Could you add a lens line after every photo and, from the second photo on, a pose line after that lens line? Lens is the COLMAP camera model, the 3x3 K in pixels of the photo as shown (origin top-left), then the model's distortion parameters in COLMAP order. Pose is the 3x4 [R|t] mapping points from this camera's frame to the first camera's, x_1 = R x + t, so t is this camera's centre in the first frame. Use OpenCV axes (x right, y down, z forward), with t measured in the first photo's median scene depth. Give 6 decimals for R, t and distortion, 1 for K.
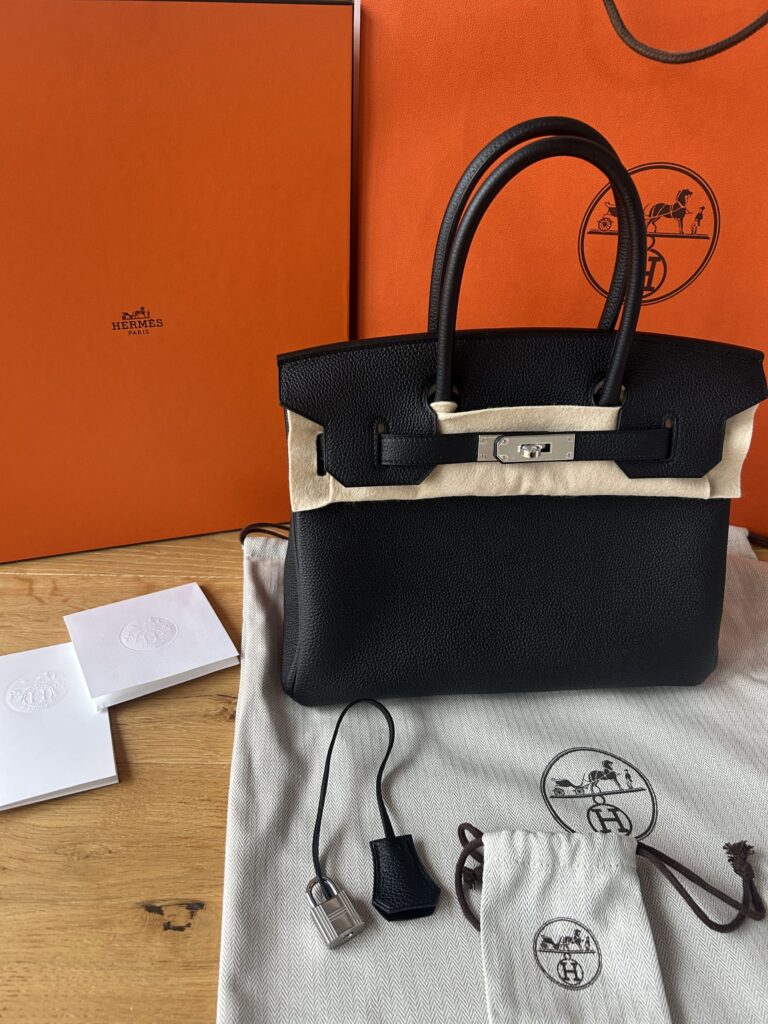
lens RADIAL K [[751.3, 0, 379.7], [0, 751.3, 498.0], [0, 0, 1]] dist [-0.006360, -0.008012]
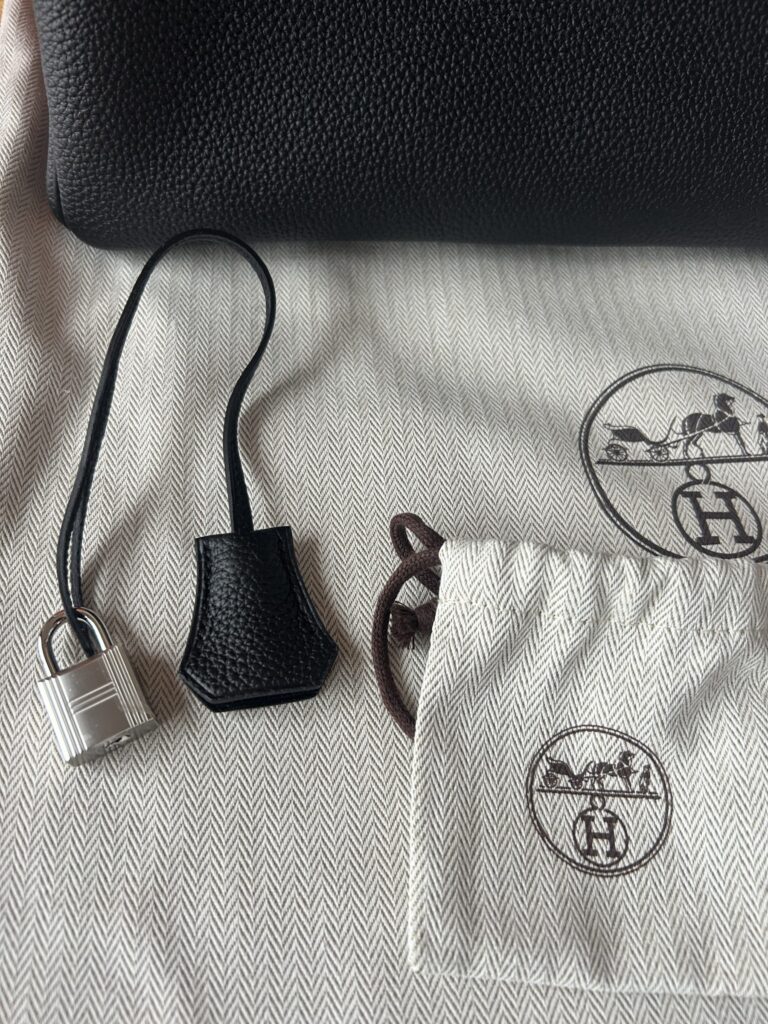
lens RADIAL K [[751.3, 0, 379.7], [0, 751.3, 498.0], [0, 0, 1]] dist [-0.006360, -0.008012]
pose [[0.998753, 0.048662, 0.011115, 0.095346], [-0.047881, 0.871074, 0.488813, 0.214440], [0.014105, -0.488736, 0.872318, 0.635457]]
